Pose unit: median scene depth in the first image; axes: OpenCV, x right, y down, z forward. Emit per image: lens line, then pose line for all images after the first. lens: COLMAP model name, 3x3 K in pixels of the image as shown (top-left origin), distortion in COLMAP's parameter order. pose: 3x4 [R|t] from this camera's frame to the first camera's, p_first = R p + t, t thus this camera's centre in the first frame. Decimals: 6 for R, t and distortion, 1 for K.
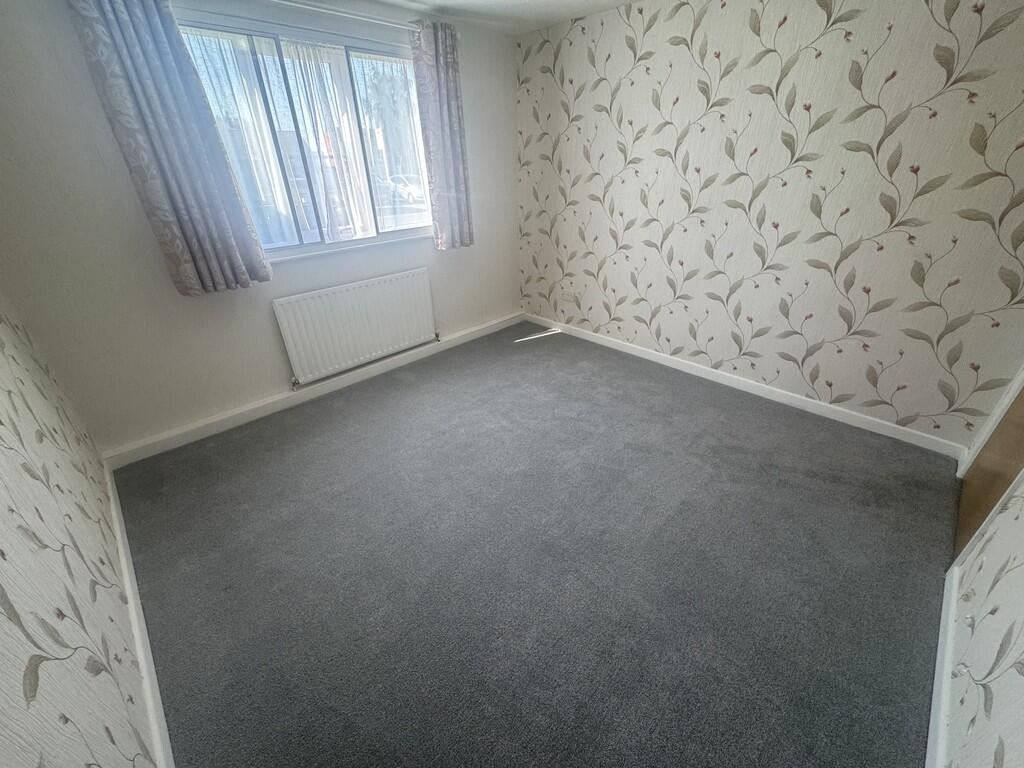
lens RADIAL K [[406.8, 0, 520.8], [0, 406.8, 380.0], [0, 0, 1]] dist [0.000066, 0.000031]
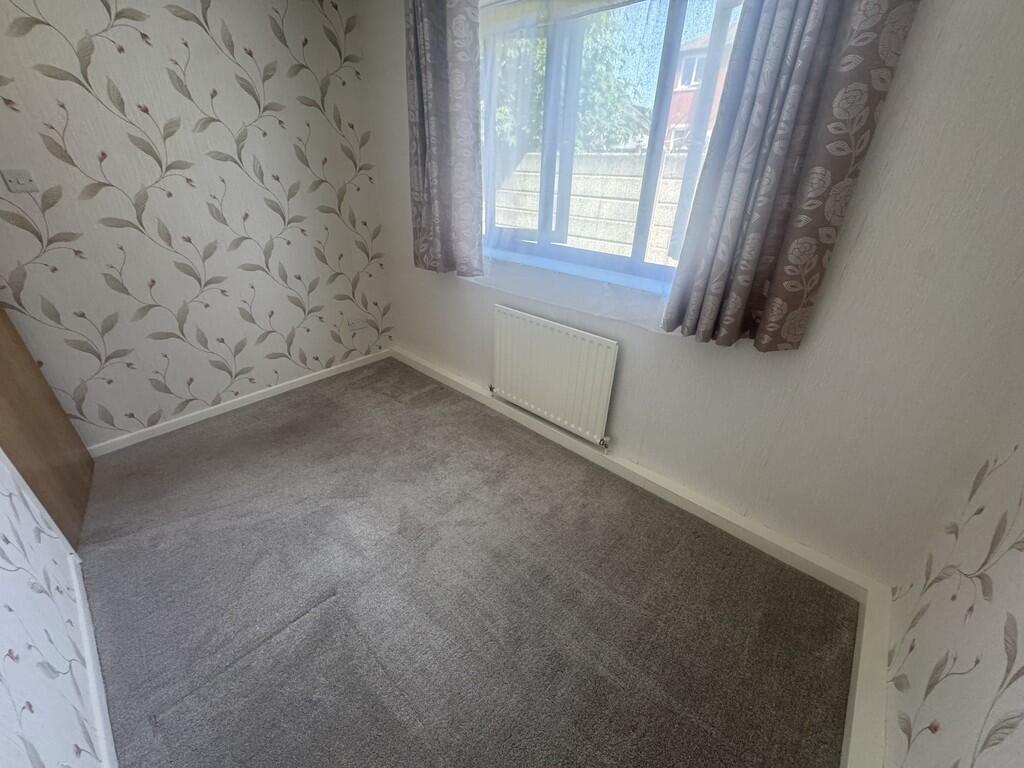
lens RADIAL K [[408.3, 0, 509.4], [0, 408.3, 384.0], [0, 0, 1]] dist [0.000655, 0.000304]
pose [[-0.033549, -0.451250, 0.891767, -0.394094], [0.468230, 0.781193, 0.412913, -0.176513], [-0.882969, 0.431405, 0.185081, 0.347923]]
